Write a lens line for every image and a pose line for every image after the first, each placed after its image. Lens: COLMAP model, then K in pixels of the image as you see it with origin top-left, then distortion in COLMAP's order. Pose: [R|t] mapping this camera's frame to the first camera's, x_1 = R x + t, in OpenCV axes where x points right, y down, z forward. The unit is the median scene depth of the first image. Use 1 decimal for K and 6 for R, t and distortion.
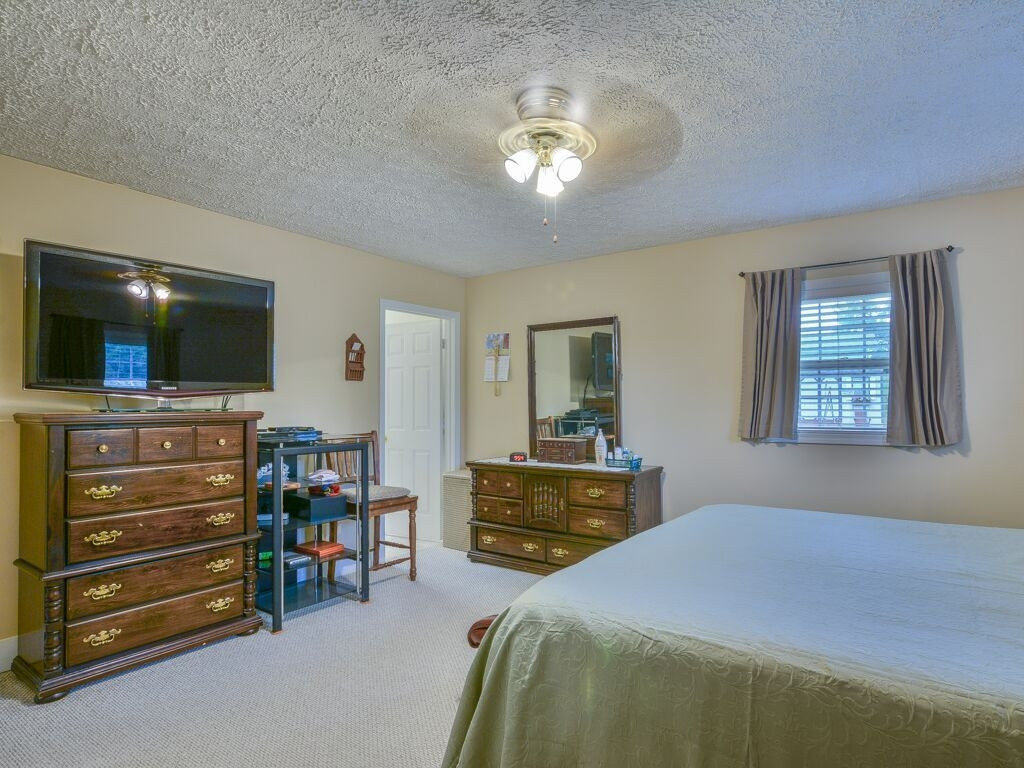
lens RADIAL K [[564.2, 0, 514.3], [0, 564.2, 395.8], [0, 0, 1]] dist [0.001139, 0.000706]
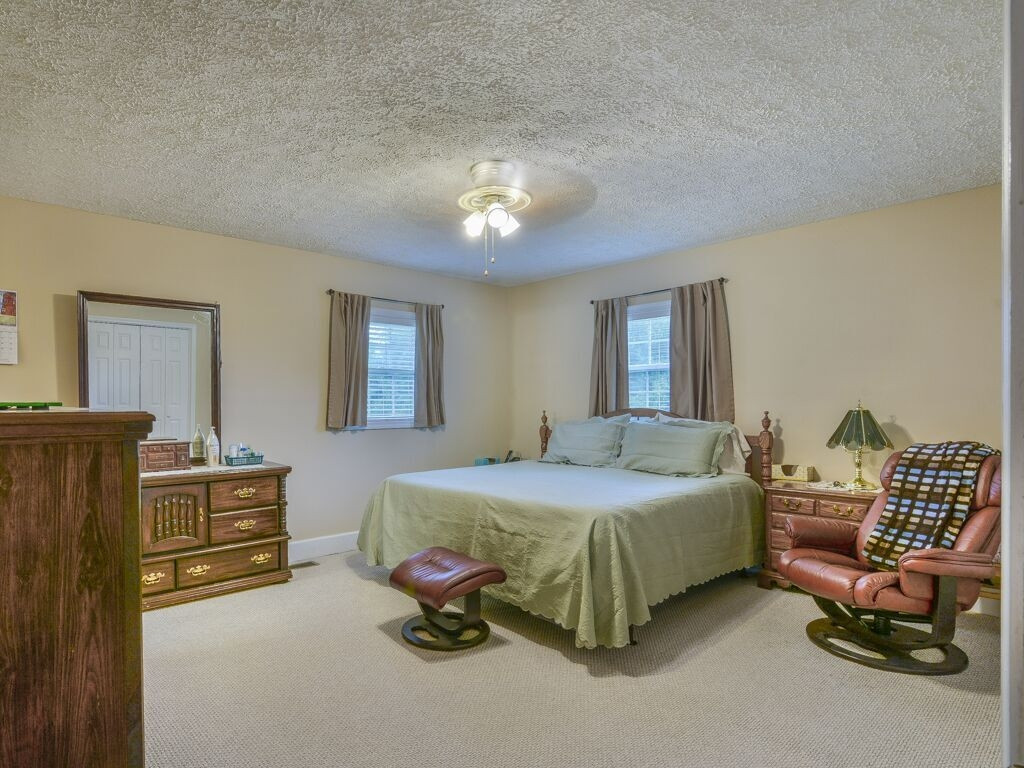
lens RADIAL K [[564.2, 0, 514.3], [0, 564.2, 395.8], [0, 0, 1]] dist [0.001139, 0.000706]
pose [[0.237885, 0.014484, 0.971185, -0.688105], [-0.010652, 0.999868, -0.012302, 0.017380], [-0.971235, -0.007419, 0.238007, 0.350664]]
